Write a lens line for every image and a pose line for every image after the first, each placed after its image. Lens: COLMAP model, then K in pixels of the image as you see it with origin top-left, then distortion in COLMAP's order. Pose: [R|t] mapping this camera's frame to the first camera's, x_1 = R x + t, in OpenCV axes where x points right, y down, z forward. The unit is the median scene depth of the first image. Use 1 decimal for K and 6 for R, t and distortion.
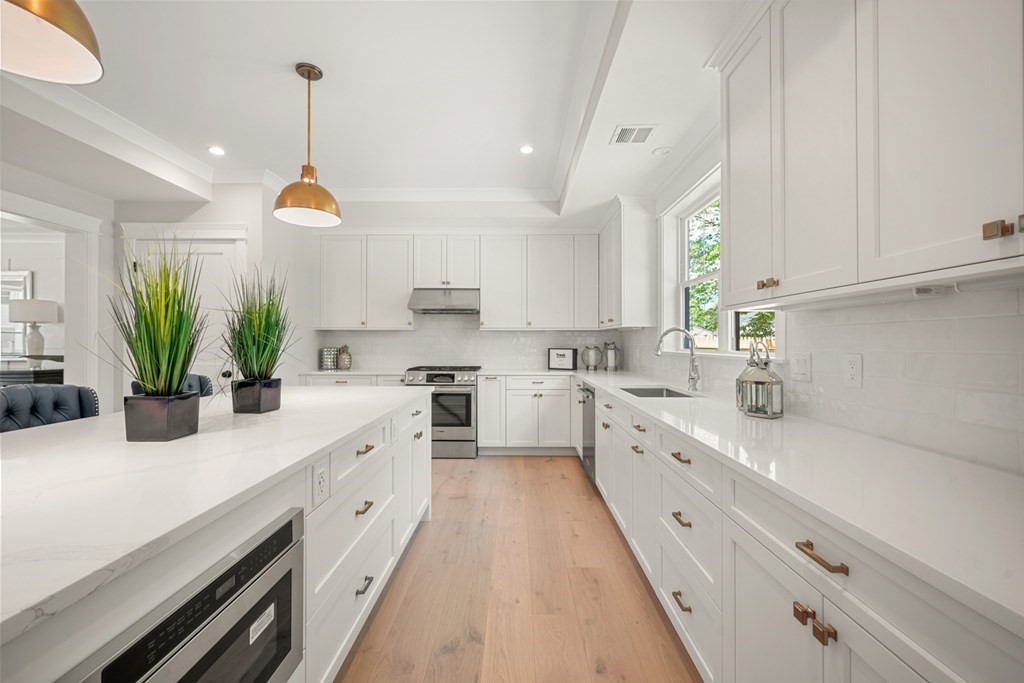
lens RADIAL K [[431.8, 0, 512.6], [0, 431.8, 338.8], [0, 0, 1]] dist [-0.001445, -0.000087]
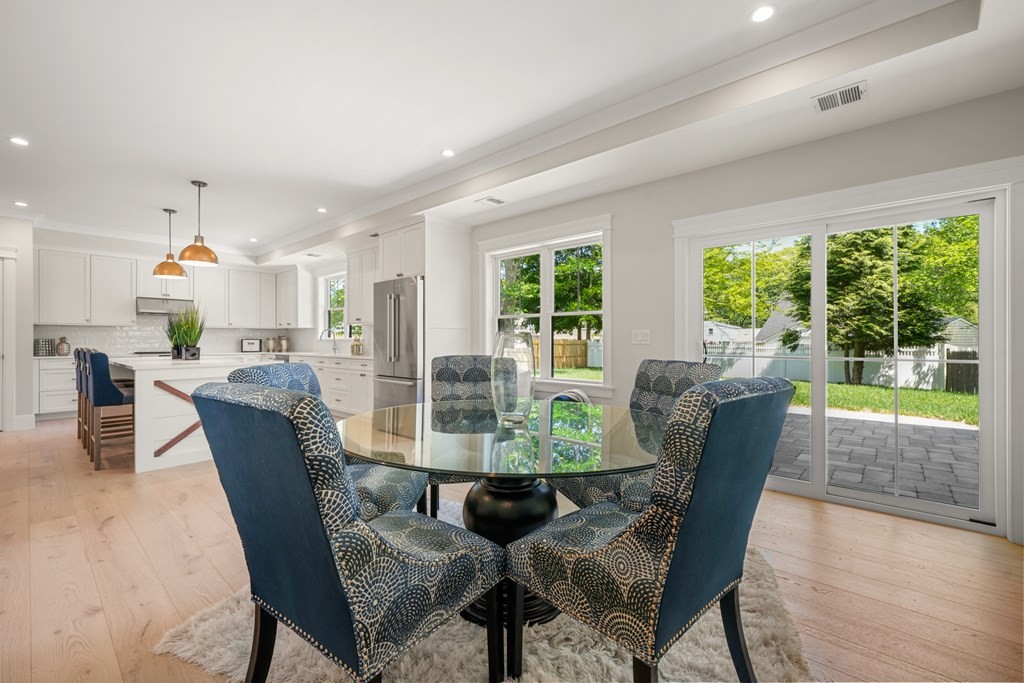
lens RADIAL K [[431.8, 0, 512.6], [0, 431.8, 338.8], [0, 0, 1]] dist [-0.001445, -0.000087]
pose [[0.666314, 0.002416, 0.745667, -0.478564], [-0.006980, 0.999971, 0.002996, 0.008993], [-0.745639, -0.007201, 0.666312, -0.906363]]
